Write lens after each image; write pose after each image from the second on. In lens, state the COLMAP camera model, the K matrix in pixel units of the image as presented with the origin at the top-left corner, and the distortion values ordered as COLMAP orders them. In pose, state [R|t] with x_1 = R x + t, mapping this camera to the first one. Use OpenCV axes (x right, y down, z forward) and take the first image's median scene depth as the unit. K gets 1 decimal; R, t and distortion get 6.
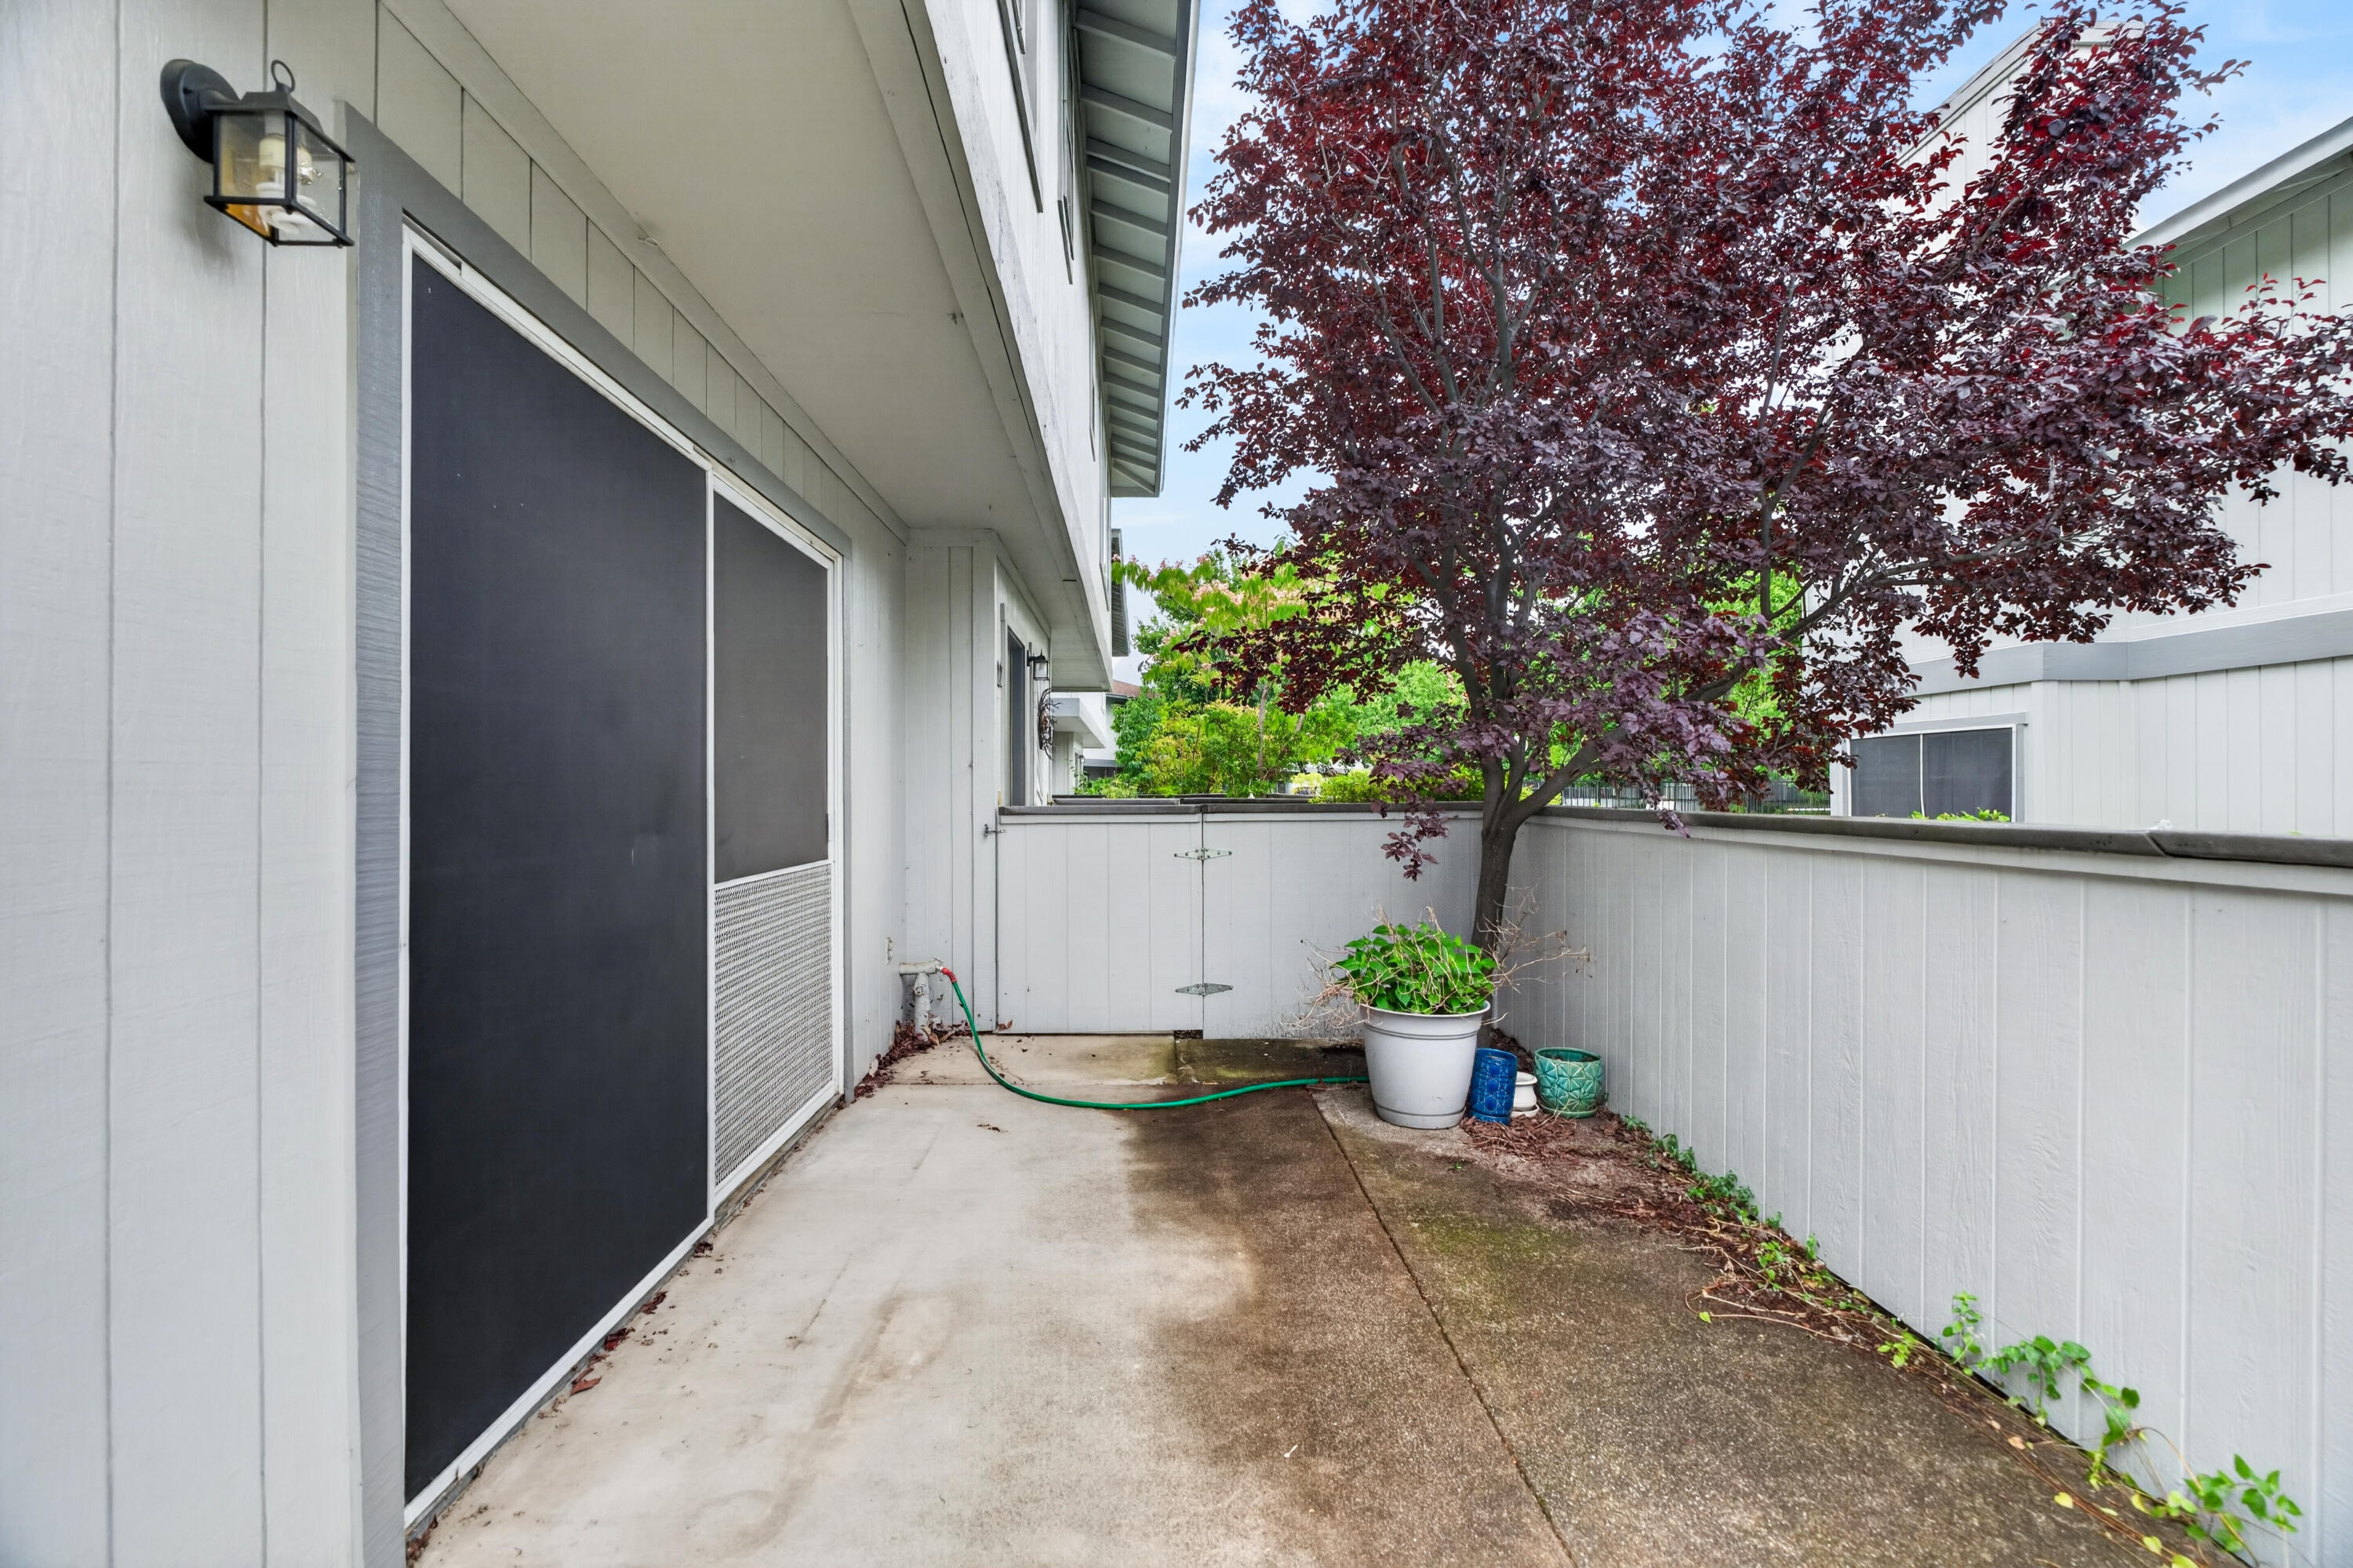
lens RADIAL K [[1059.2, 0, 1175.5], [0, 1059.2, 789.8], [0, 0, 1]] dist [-0.001204, 0.000398]
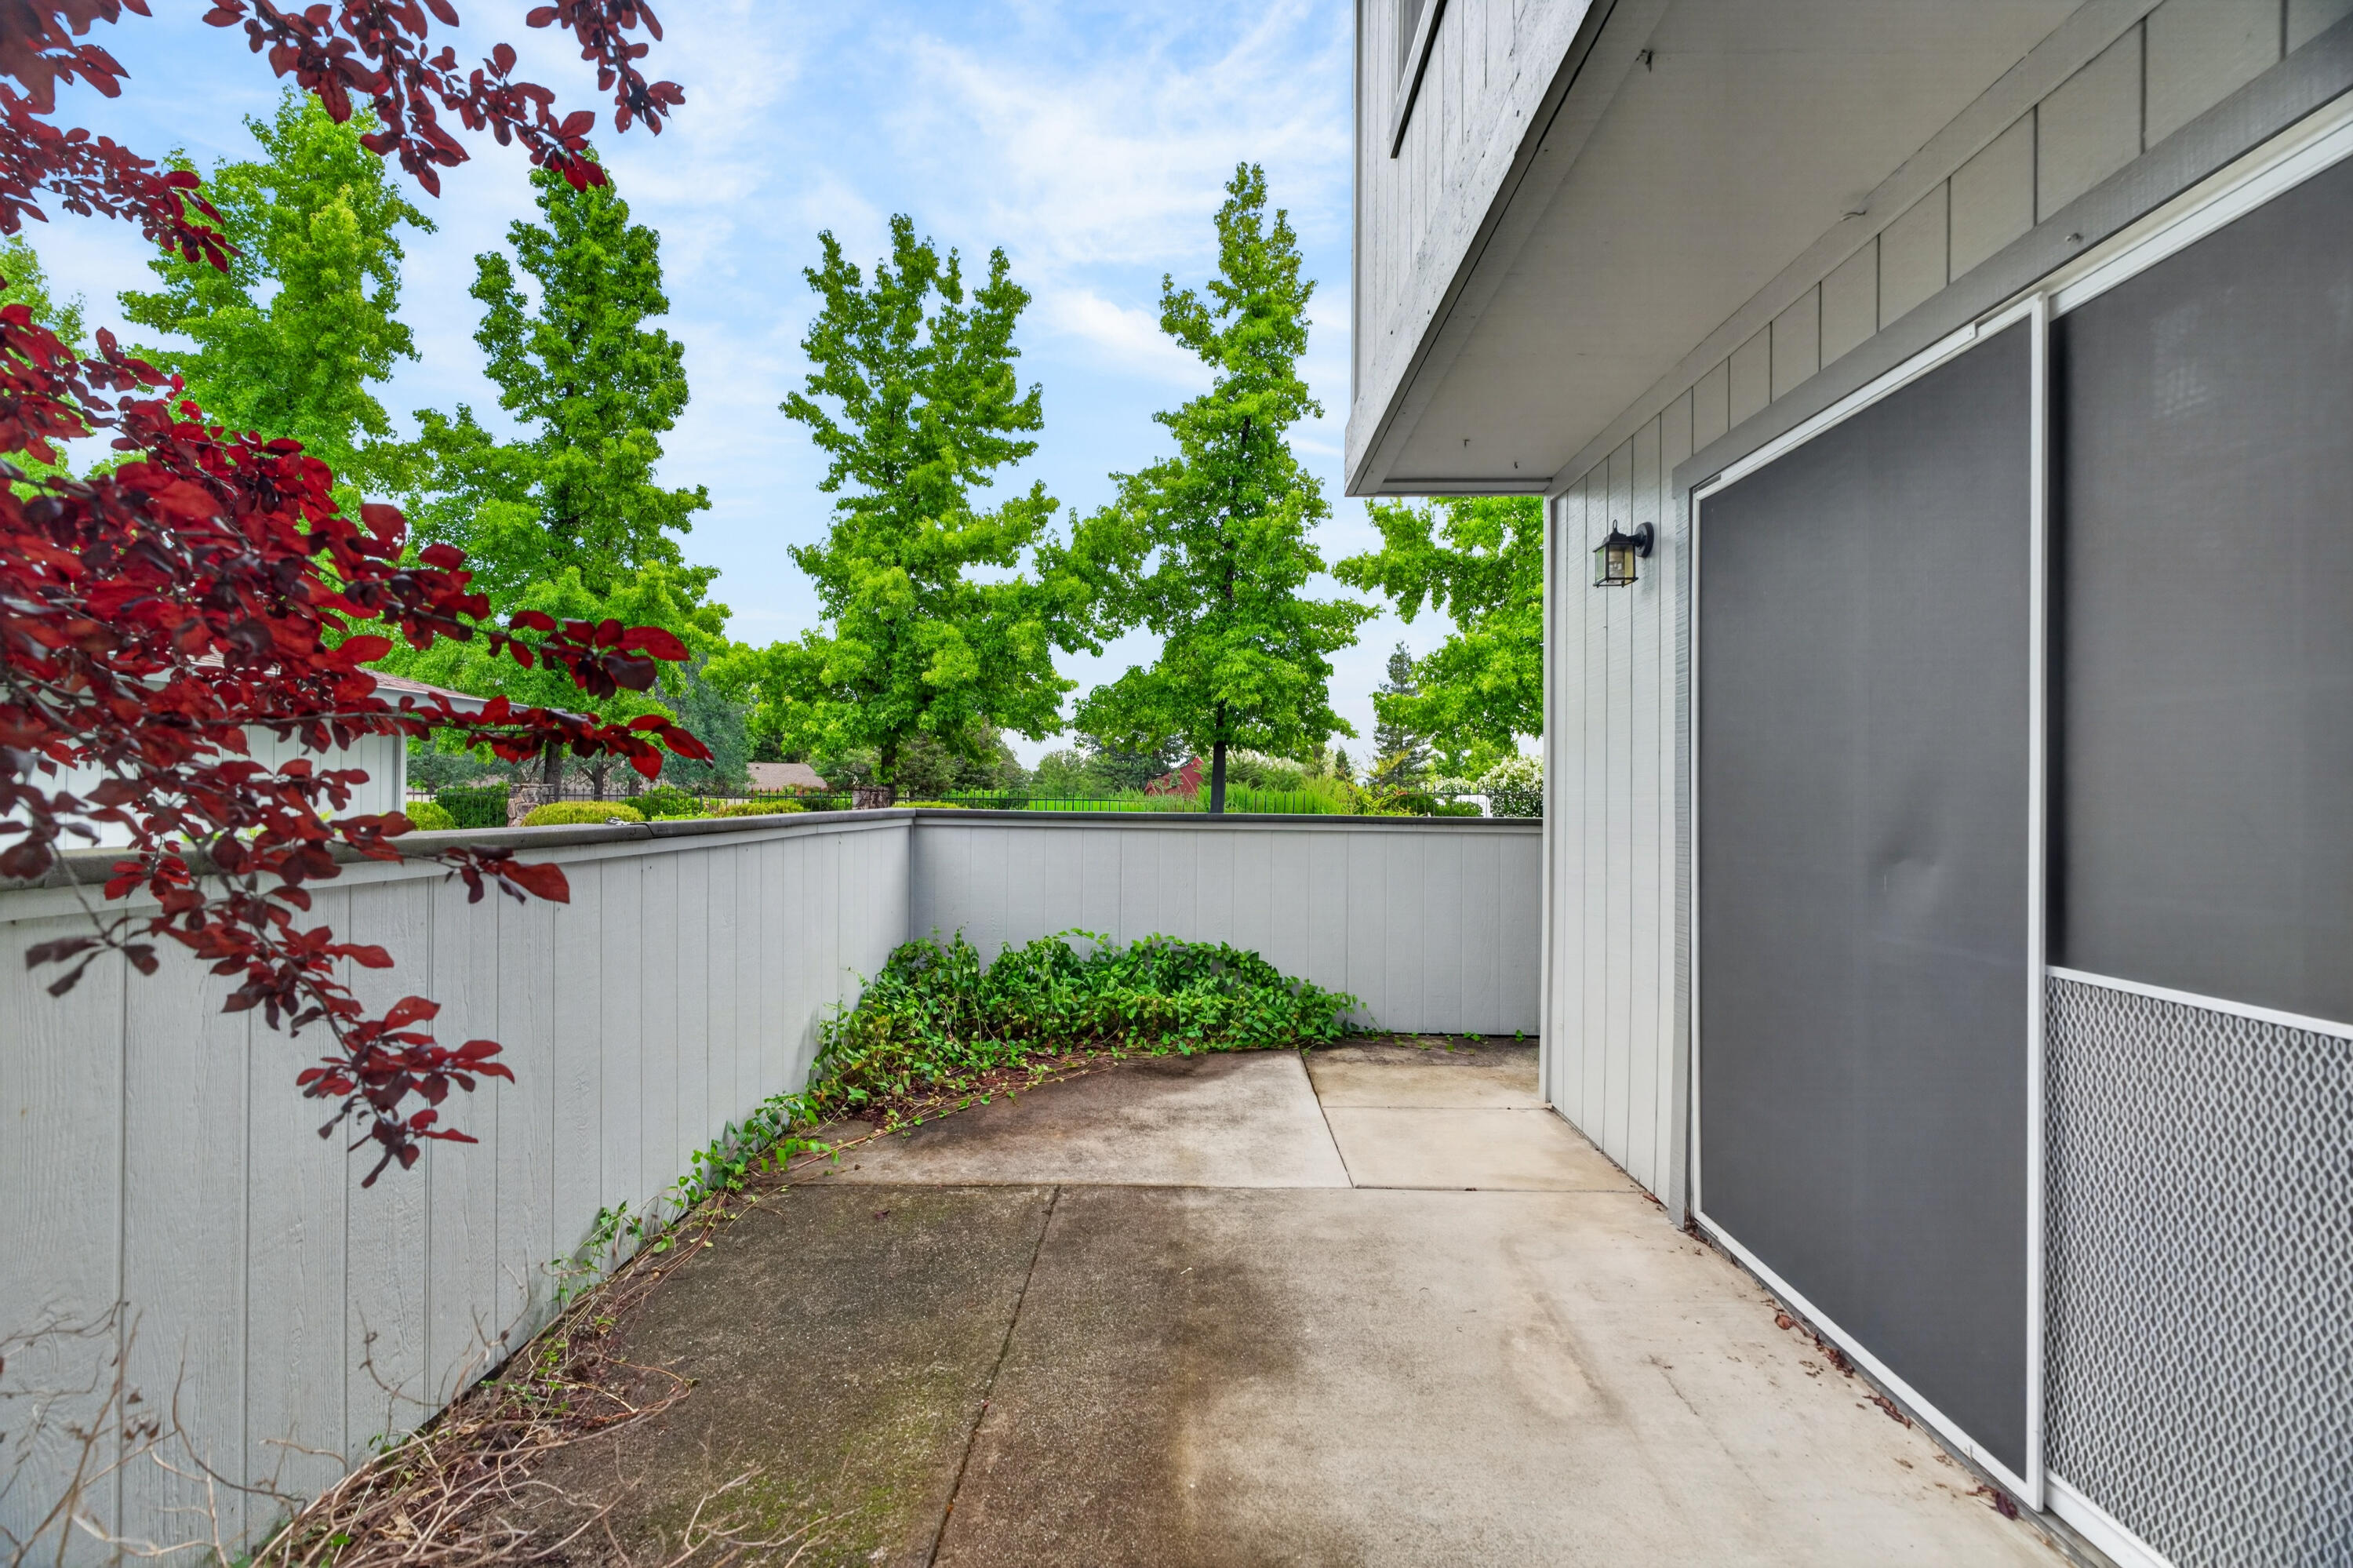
lens RADIAL K [[1059.2, 0, 1176.8], [0, 1059.2, 775.4], [0, 0, 1]] dist [-0.001204, 0.000398]
pose [[-0.998864, -0.005886, 0.047292, 0.049127], [-0.006810, 0.999789, -0.019390, -0.006884], [-0.047168, -0.019690, -0.998693, 2.028561]]
